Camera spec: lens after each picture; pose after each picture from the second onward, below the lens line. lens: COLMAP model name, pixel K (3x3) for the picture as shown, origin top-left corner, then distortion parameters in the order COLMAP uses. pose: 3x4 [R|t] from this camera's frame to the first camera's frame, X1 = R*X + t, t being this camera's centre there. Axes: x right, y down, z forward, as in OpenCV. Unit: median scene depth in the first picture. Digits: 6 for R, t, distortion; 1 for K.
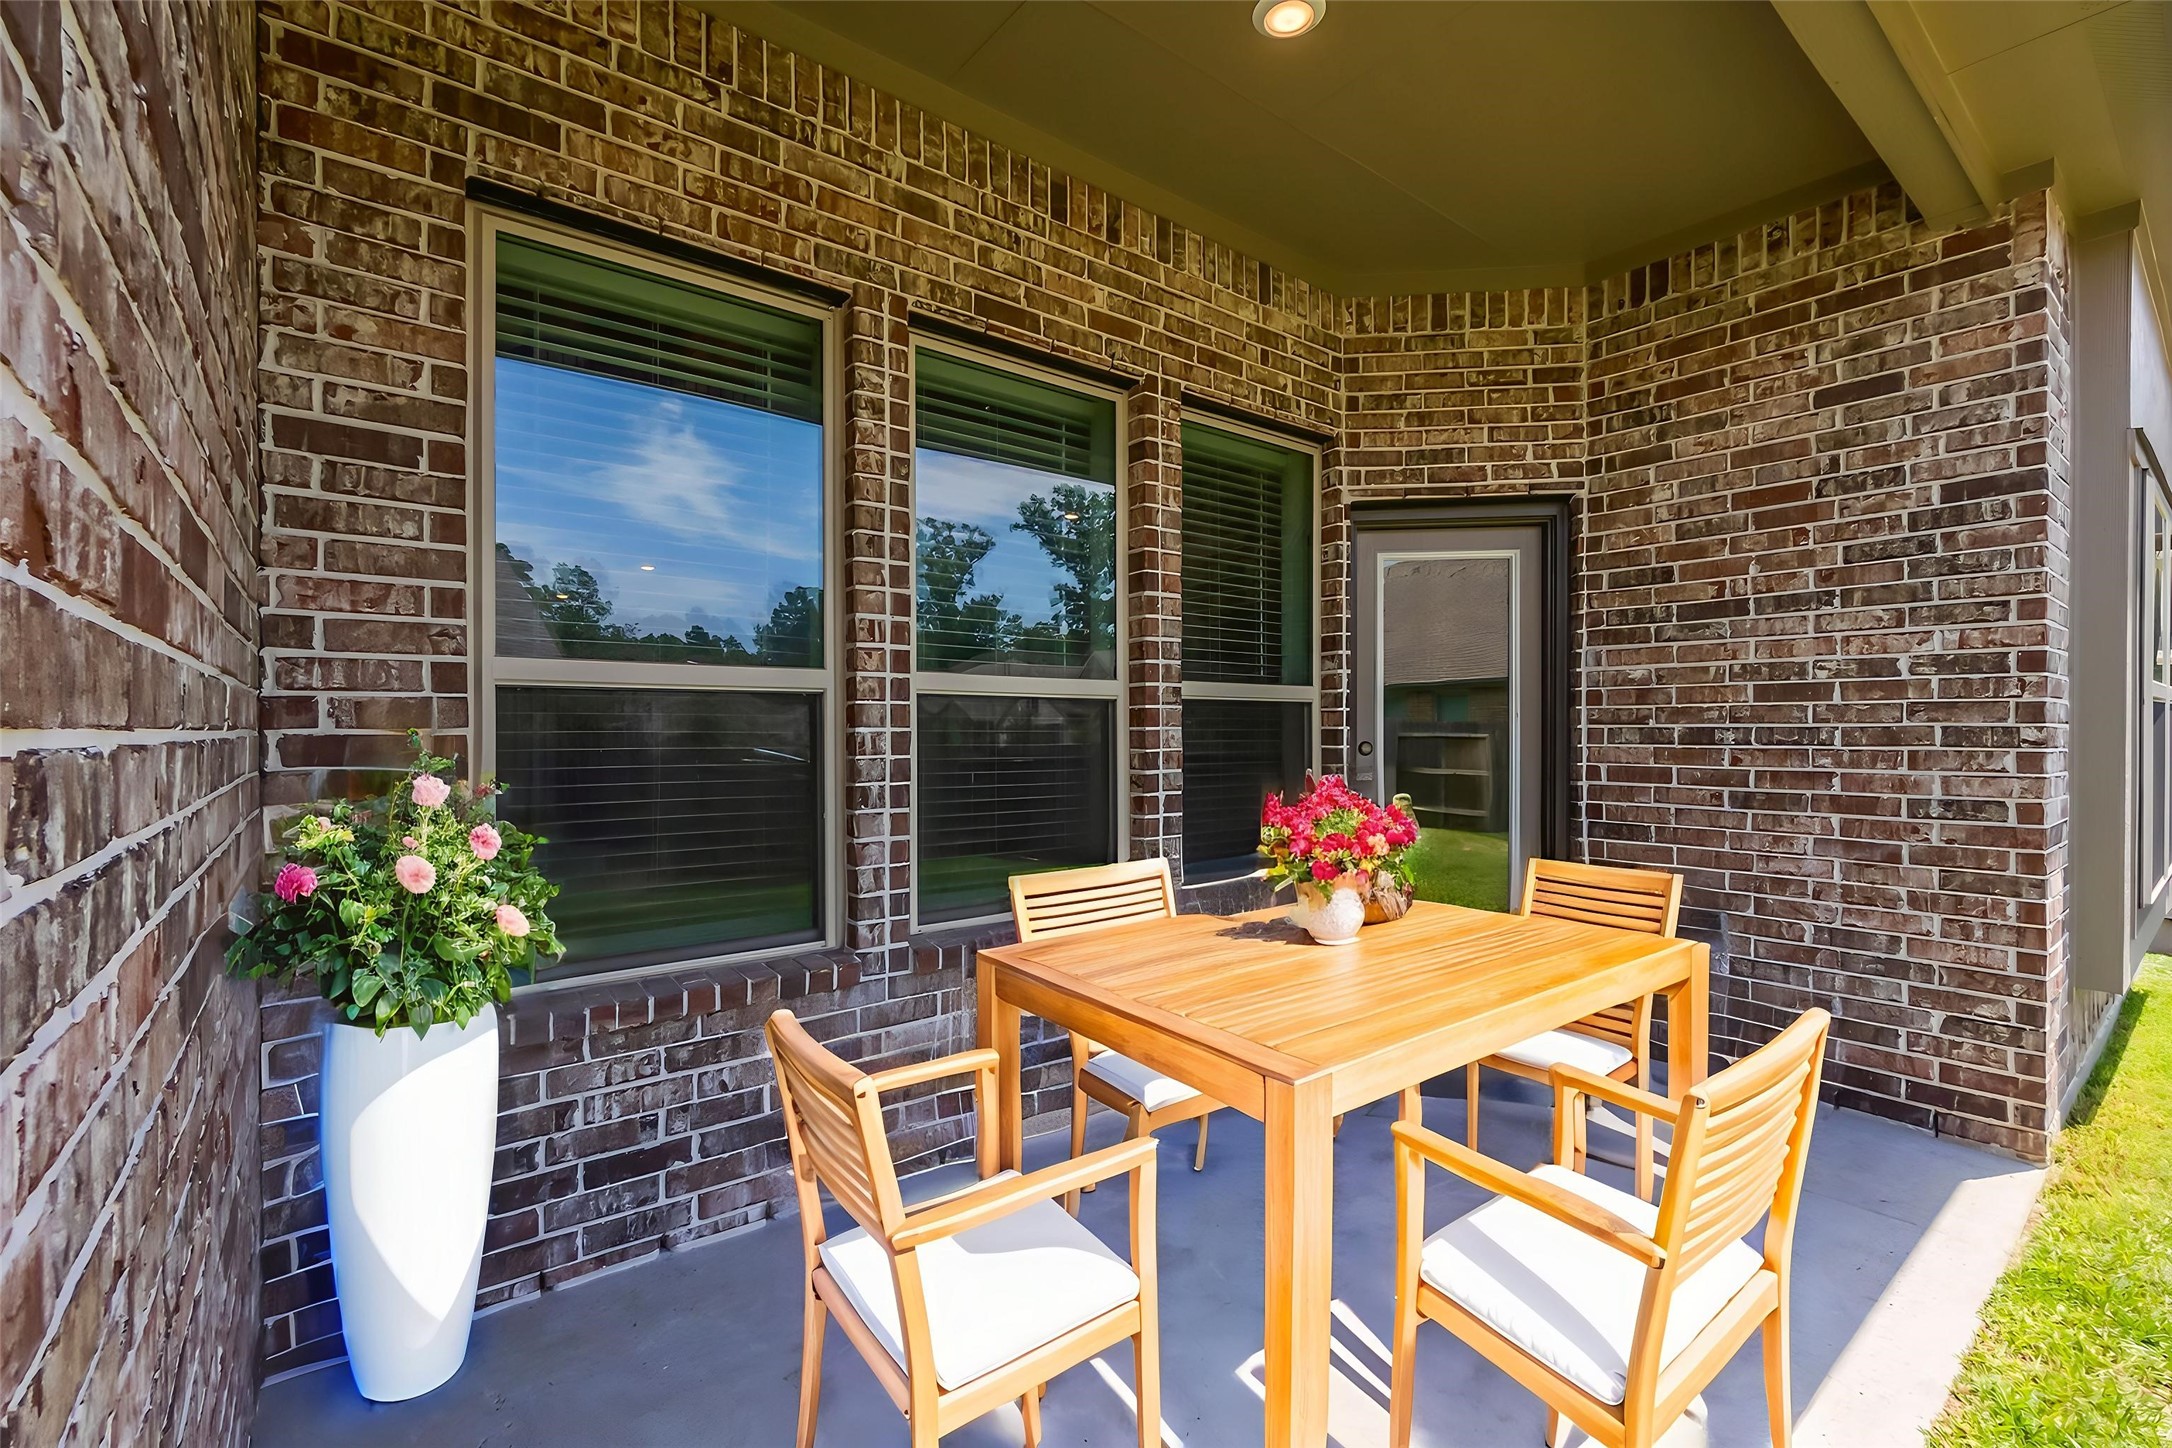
lens RADIAL K [[949.8, 0, 1084.9], [0, 949.8, 726.4], [0, 0, 1]] dist [0.000821, 0.000178]
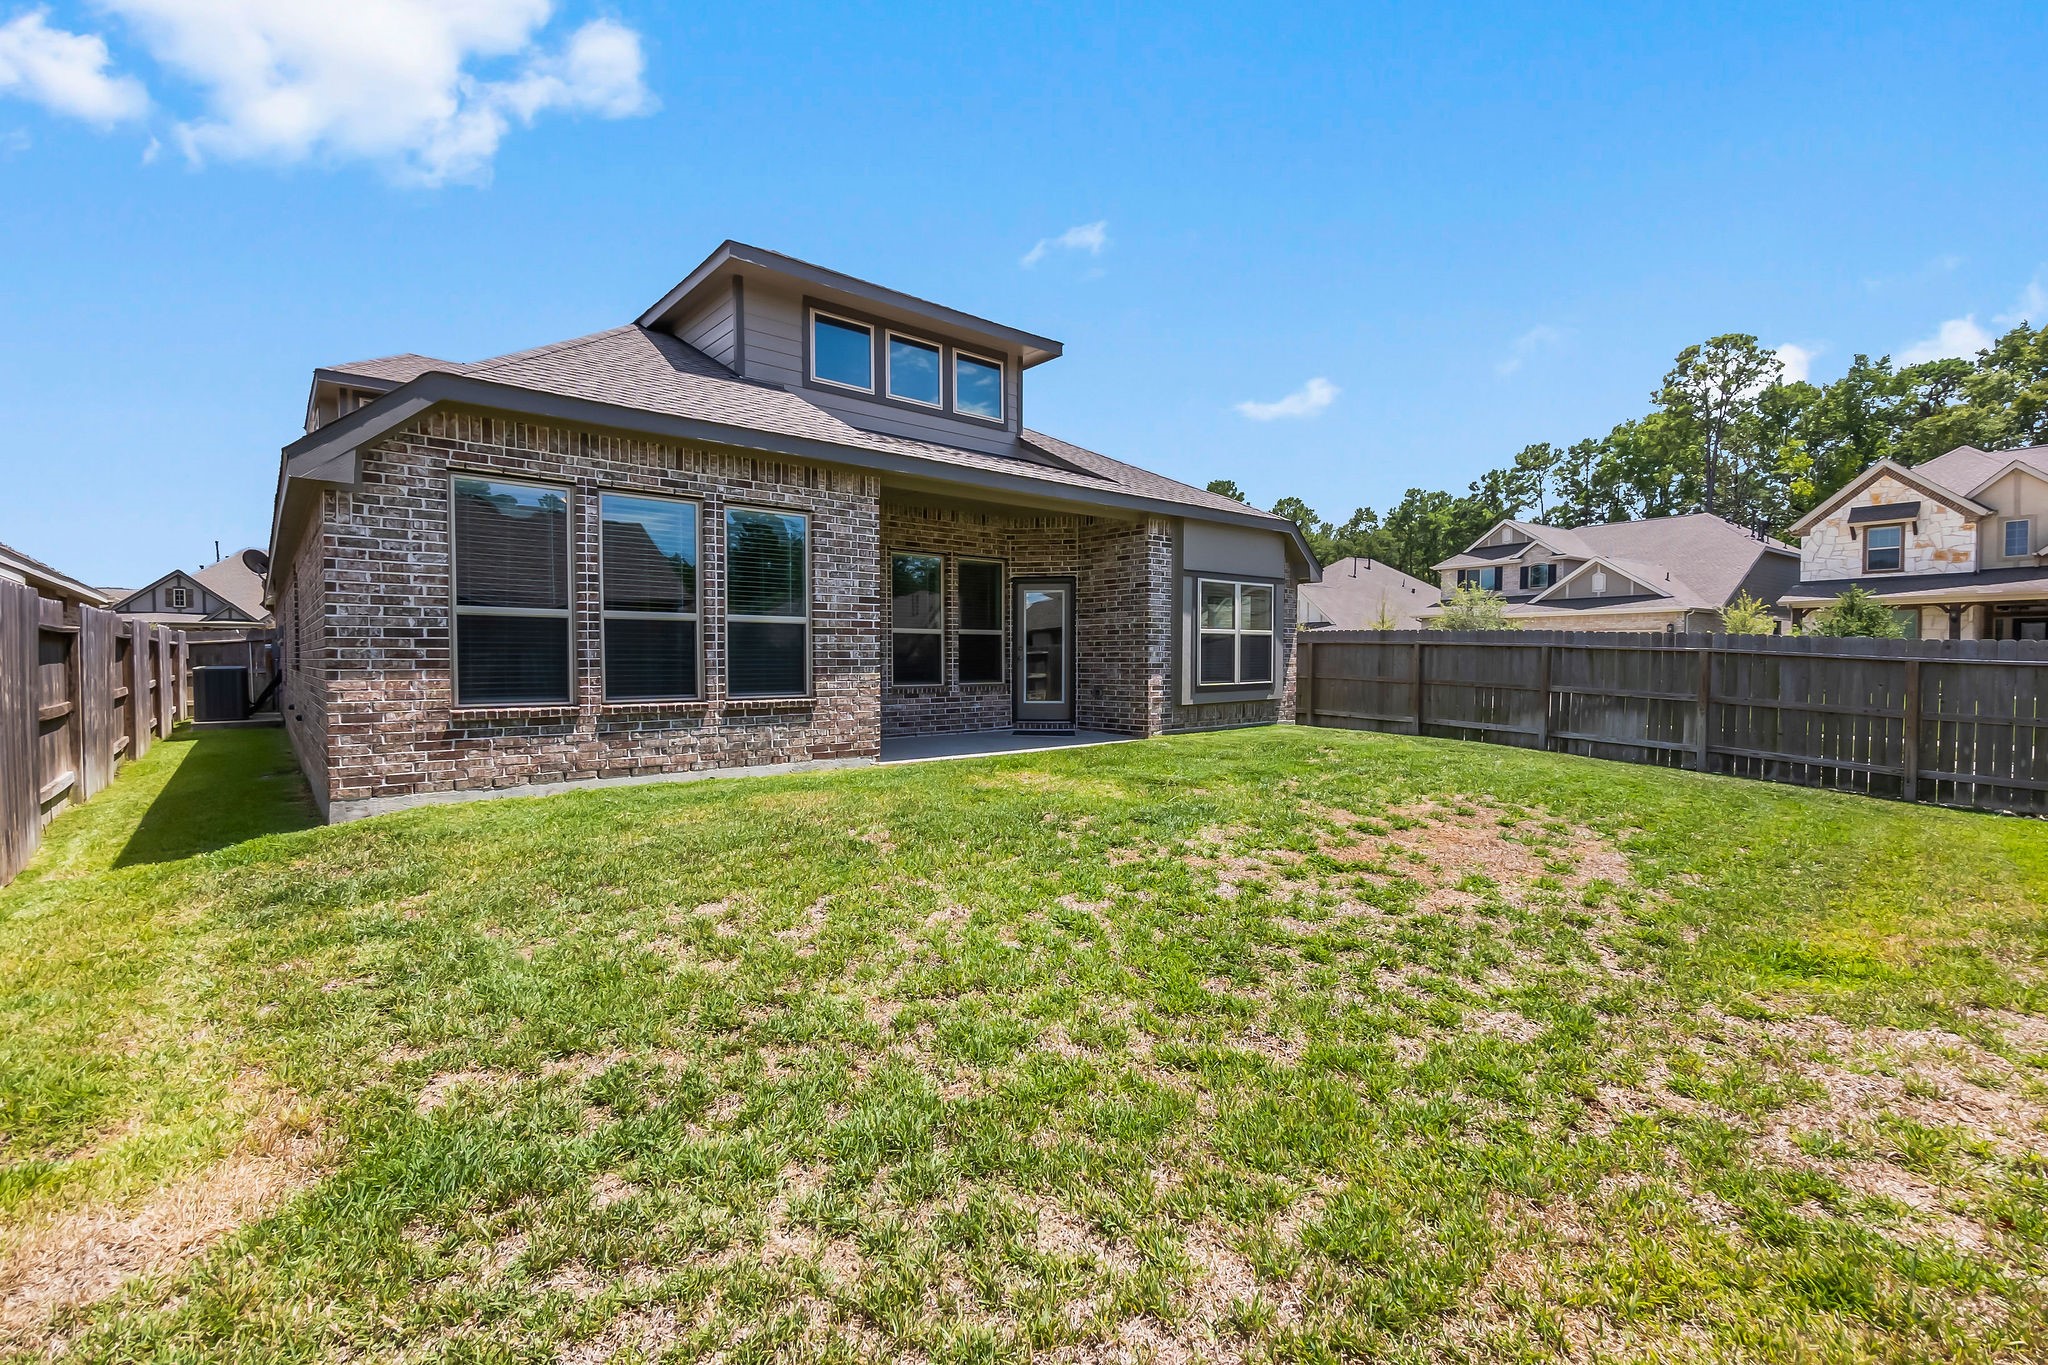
lens RADIAL K [[896.4, 0, 1025.0], [0, 896.4, 677.0], [0, 0, 1]] dist [-0.007918, 0.000913]
pose [[0.999222, -0.001514, 0.039408, 0.221501], [0.000743, 0.999809, 0.019552, 0.072397], [-0.039430, -0.019507, 0.999032, -2.575606]]
